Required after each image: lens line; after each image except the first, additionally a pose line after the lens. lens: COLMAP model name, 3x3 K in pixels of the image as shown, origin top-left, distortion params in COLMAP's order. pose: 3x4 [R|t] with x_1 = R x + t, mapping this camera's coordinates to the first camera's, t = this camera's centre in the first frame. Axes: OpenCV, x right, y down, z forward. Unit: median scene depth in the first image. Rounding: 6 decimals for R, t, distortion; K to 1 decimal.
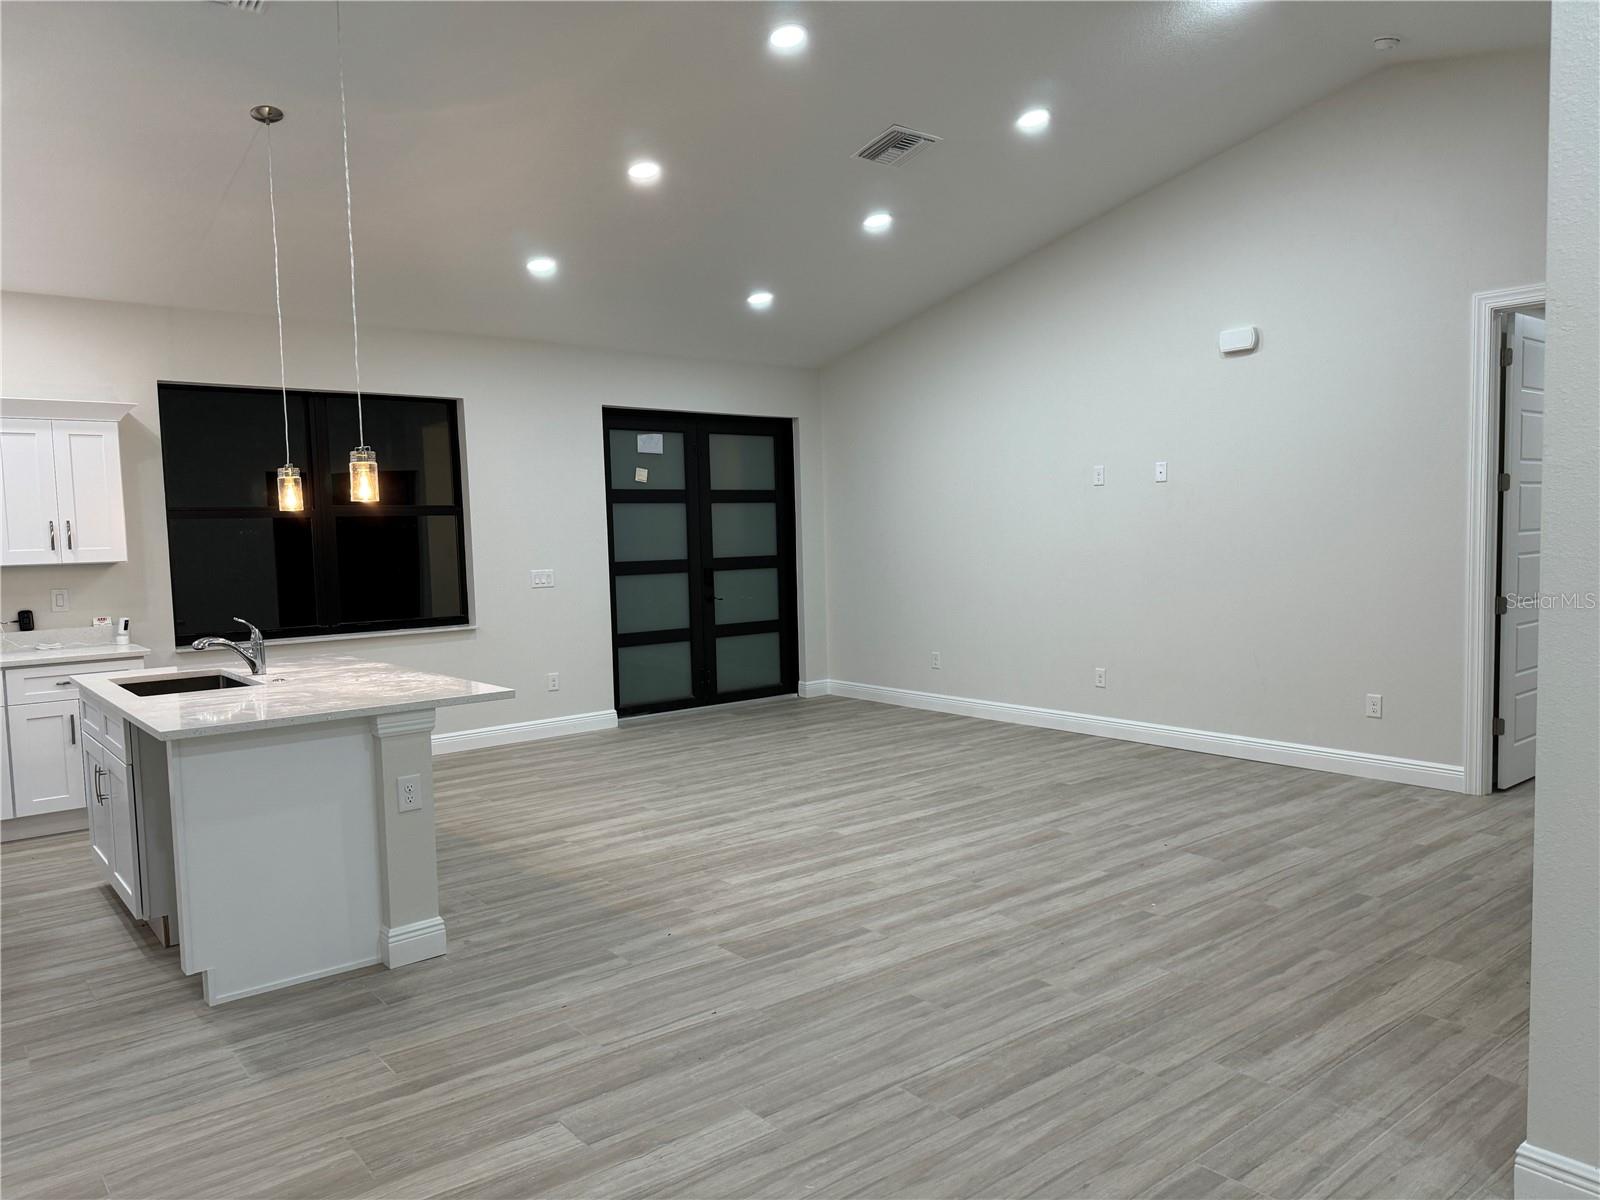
lens RADIAL K [[1121.9, 0, 800.0], [0, 1121.9, 600.0], [0, 0, 1]] dist [0.101176, -0.122792]
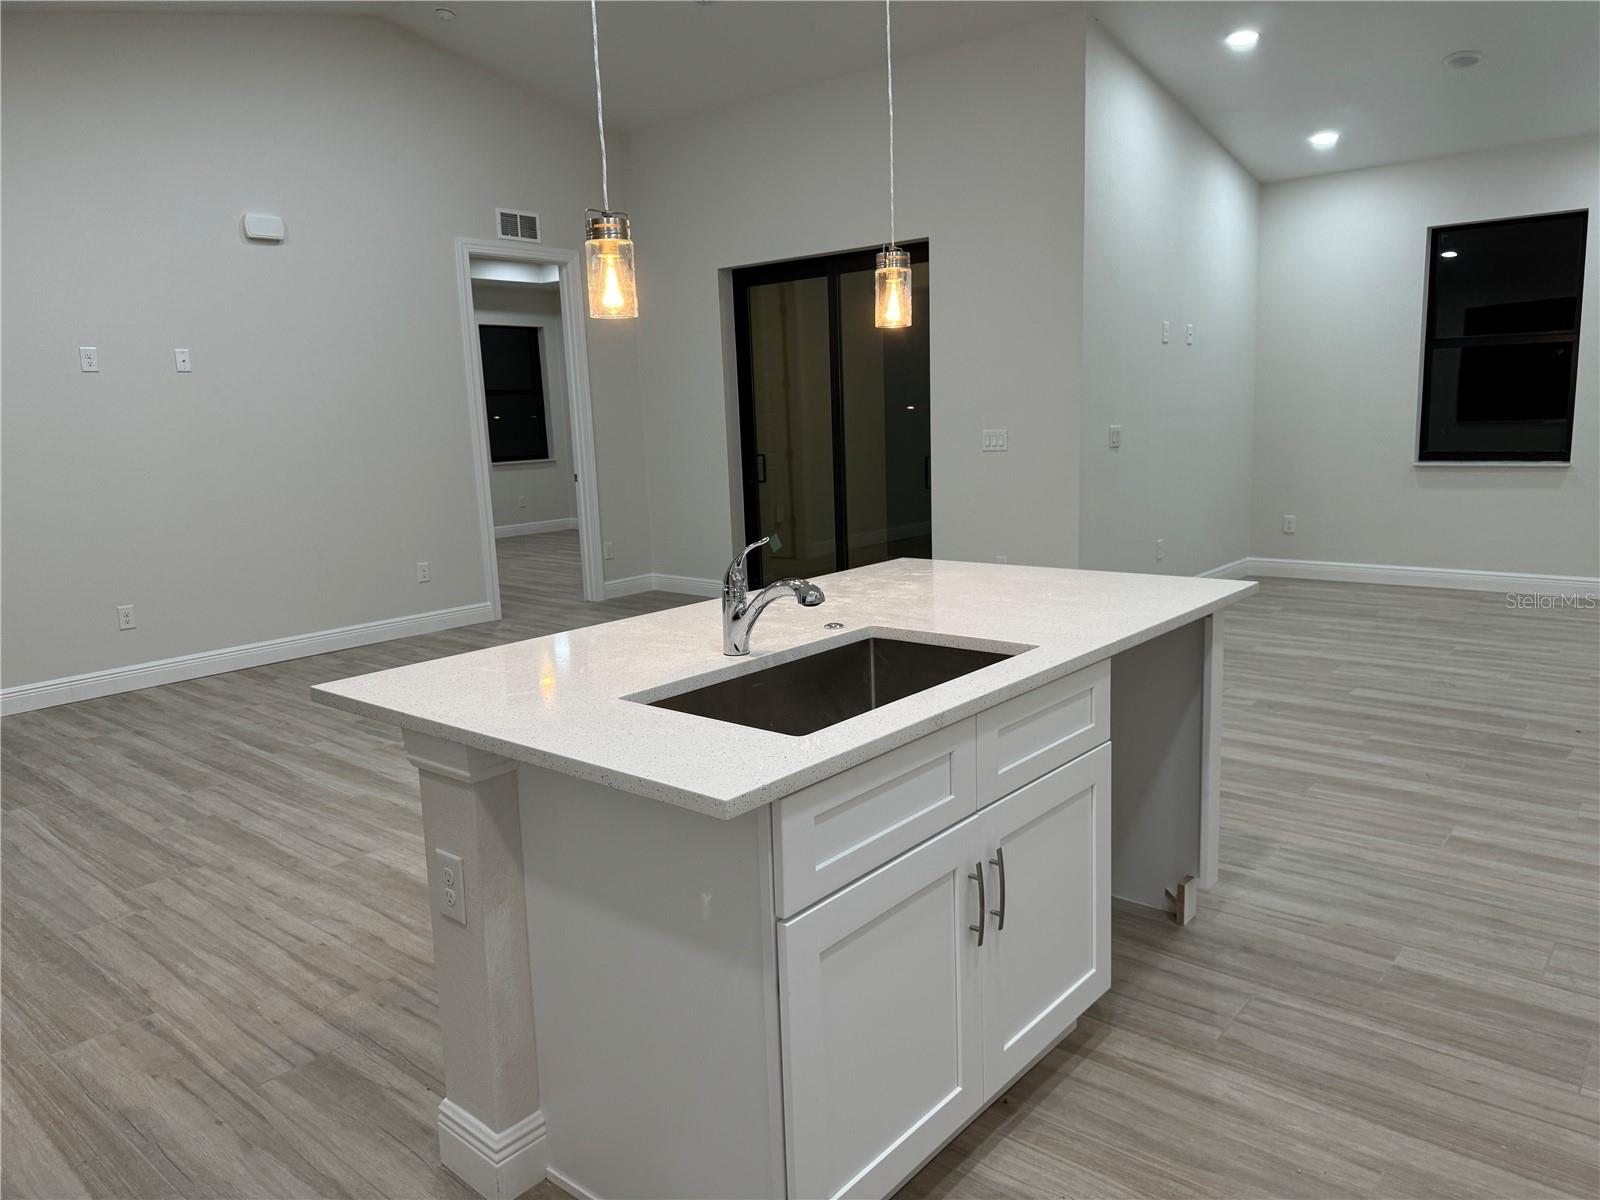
lens RADIAL K [[1140.9, 0, 792.2], [0, 1140.9, 596.5], [0, 0, 1]] dist [-0.000565, -0.002473]
pose [[-0.174468, -0.132895, 0.975654, -0.859578], [0.106099, 0.982544, 0.152806, -0.028381], [-0.978930, 0.130176, -0.157322, 0.949376]]
